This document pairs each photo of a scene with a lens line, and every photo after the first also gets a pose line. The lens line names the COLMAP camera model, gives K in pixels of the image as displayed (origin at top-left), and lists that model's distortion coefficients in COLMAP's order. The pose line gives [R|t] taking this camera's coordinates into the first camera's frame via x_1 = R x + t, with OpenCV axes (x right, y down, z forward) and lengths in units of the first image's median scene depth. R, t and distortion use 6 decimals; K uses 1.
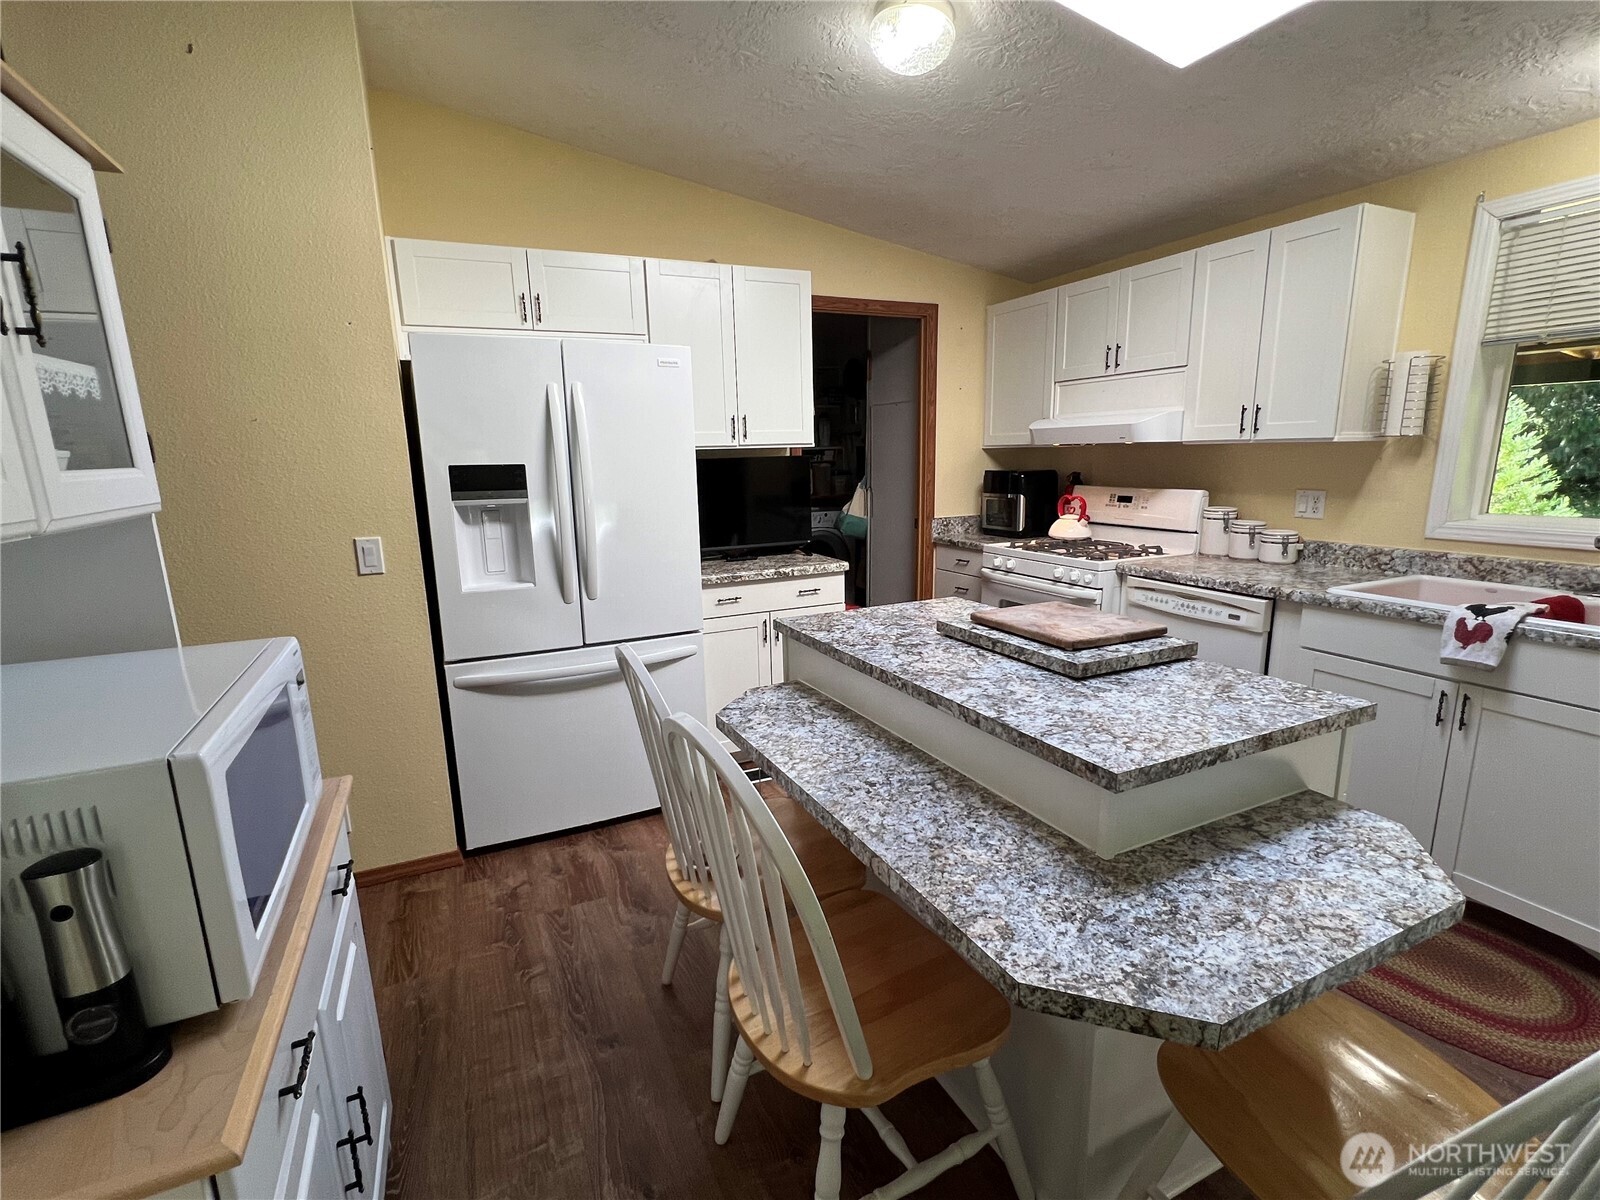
lens RADIAL K [[754.7, 0, 798.9], [0, 754.7, 613.7], [0, 0, 1]] dist [-0.001893, -0.000548]
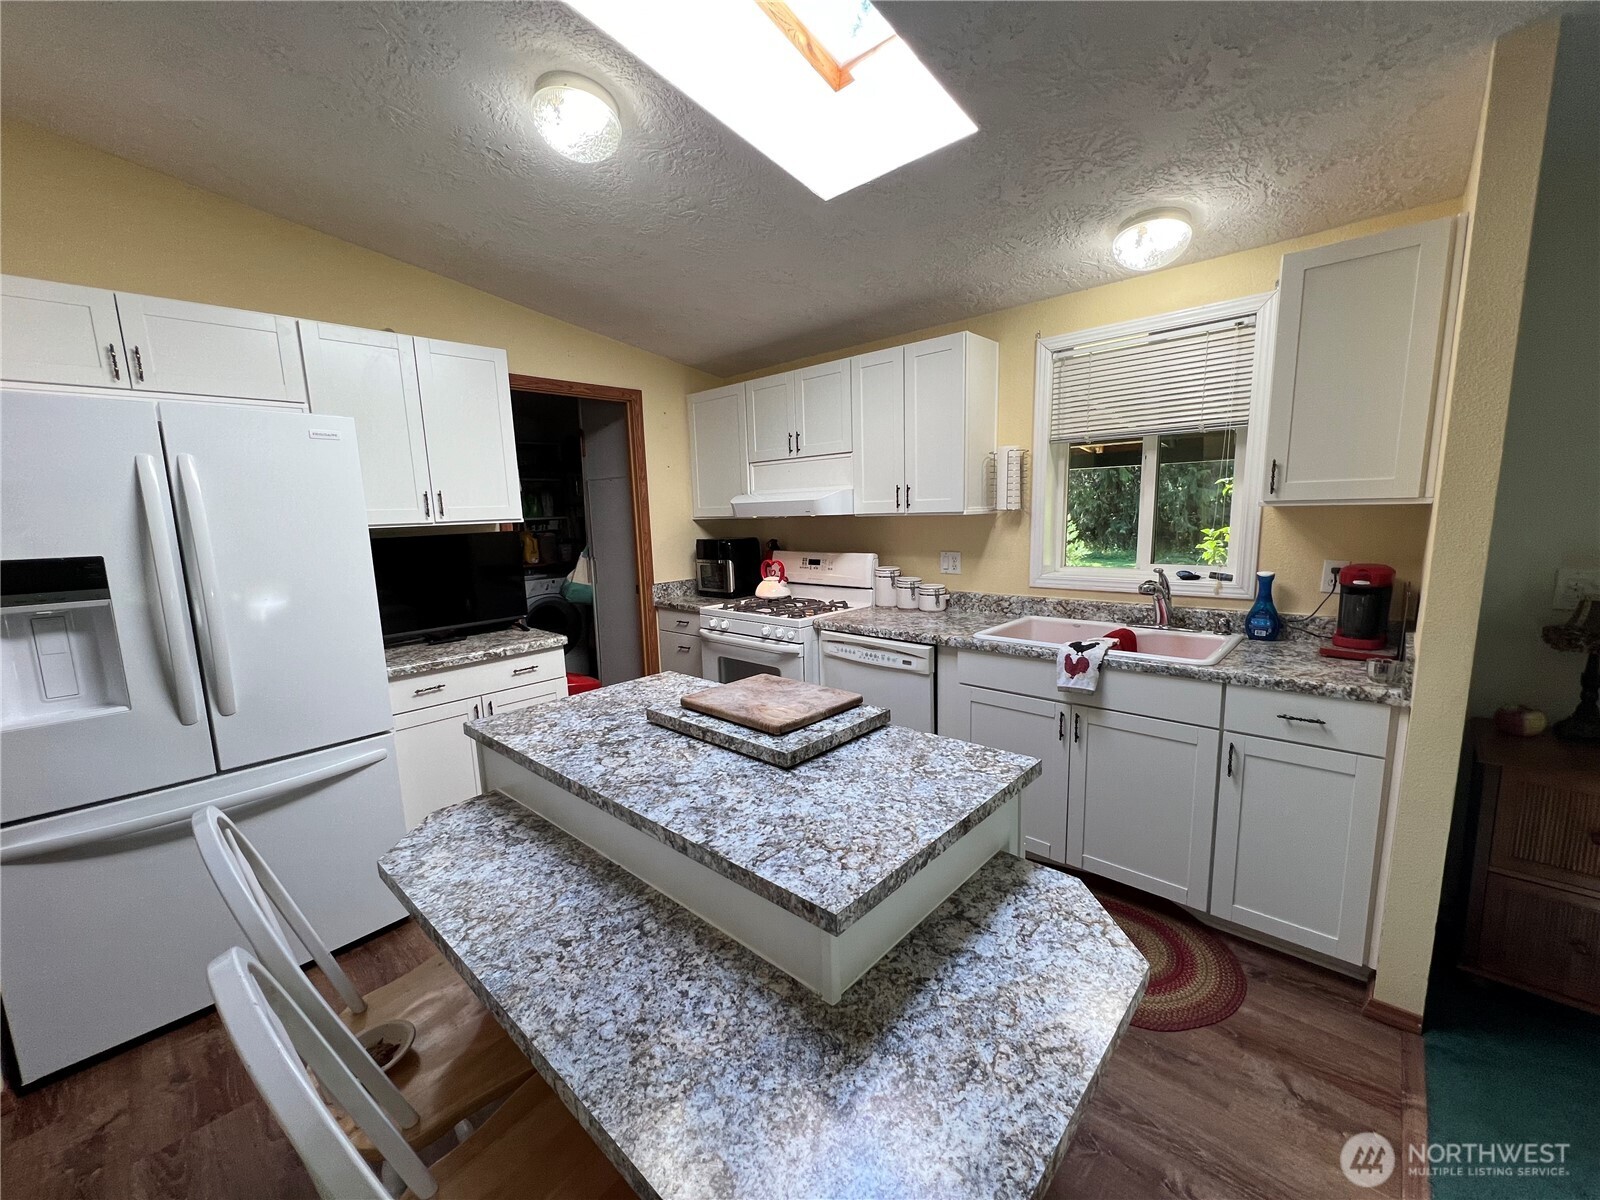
lens RADIAL K [[638.5, 0, 799.5], [0, 638.5, 607.3], [0, 0, 1]] dist [0.000024, 0.000154]
pose [[0.927761, -0.064642, 0.367533, 0.060439], [0.089220, 0.994743, -0.050262, -0.050316], [-0.362352, 0.079422, 0.928651, 0.135912]]
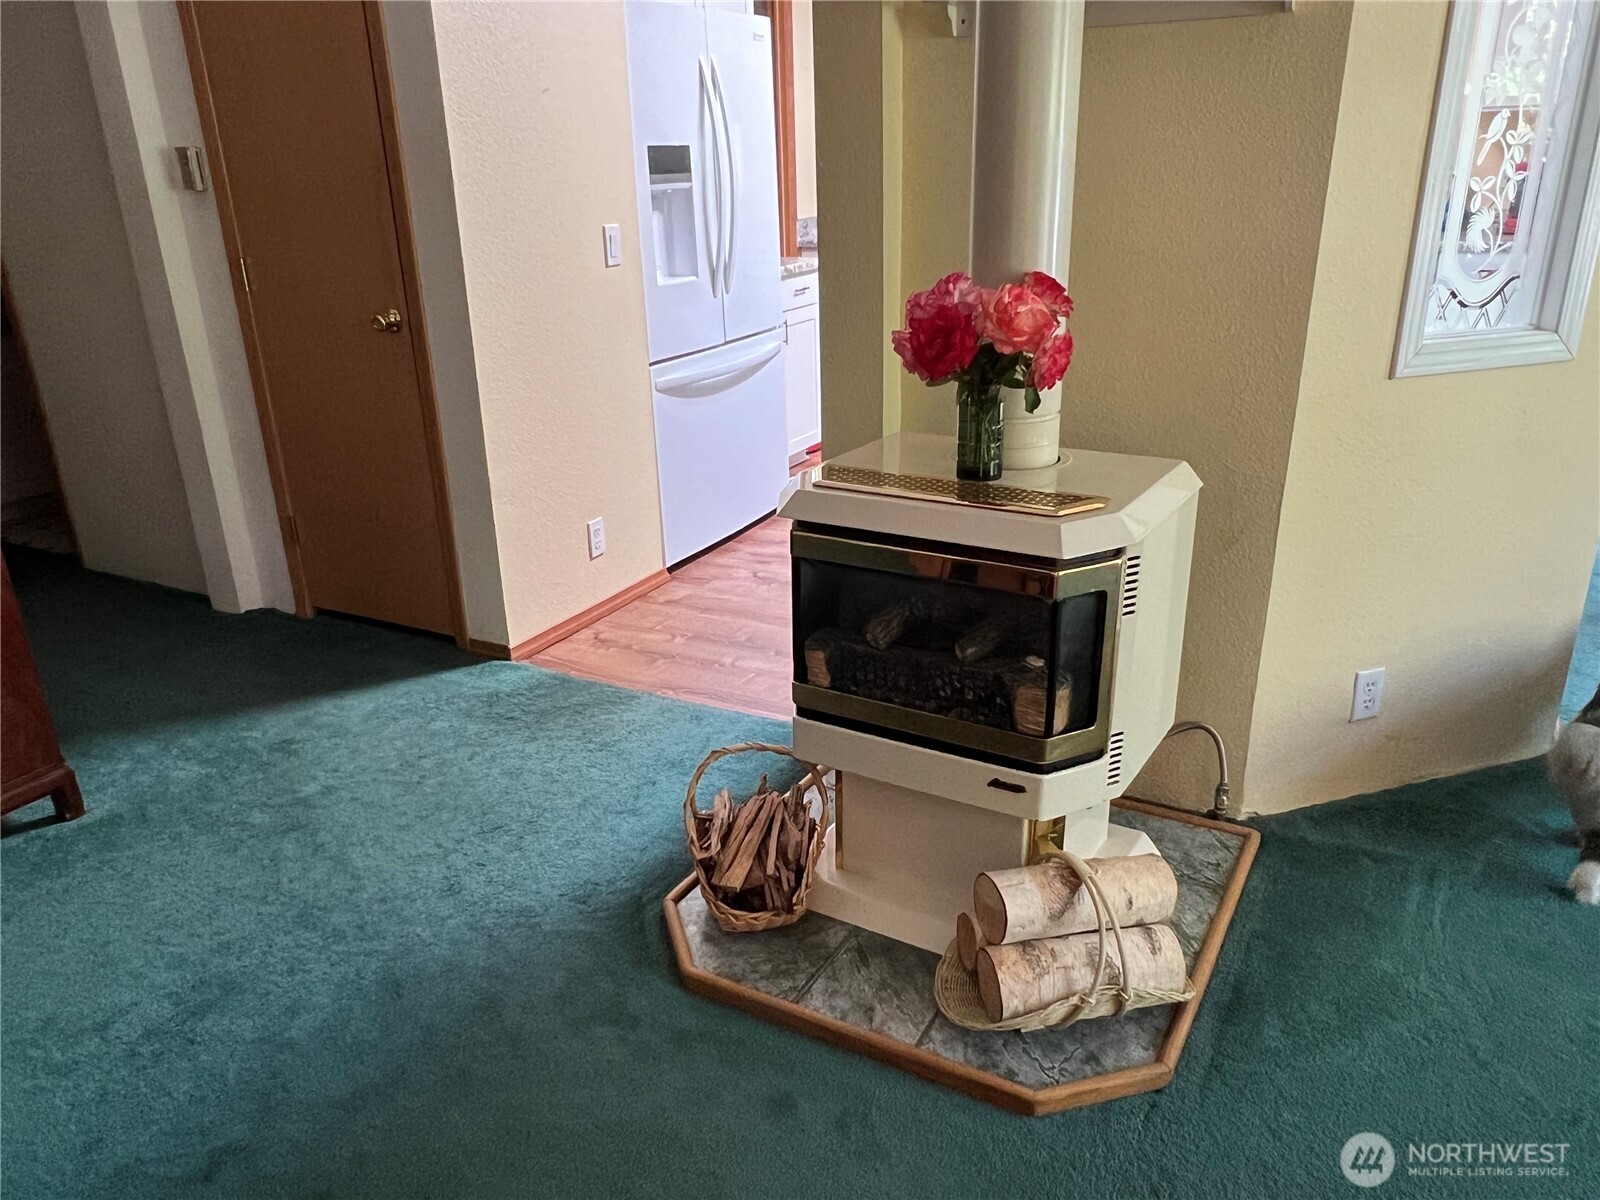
lens RADIAL K [[1174.7, 0, 800.0], [0, 1174.7, 600.0], [0, 0, 1]] dist [0.000807, 0.000099]
pose [[0.816458, -0.208701, 0.538367, -1.202348], [0.128556, 0.974693, 0.182885, 0.110875], [-0.562911, -0.080107, 0.822626, -0.352224]]
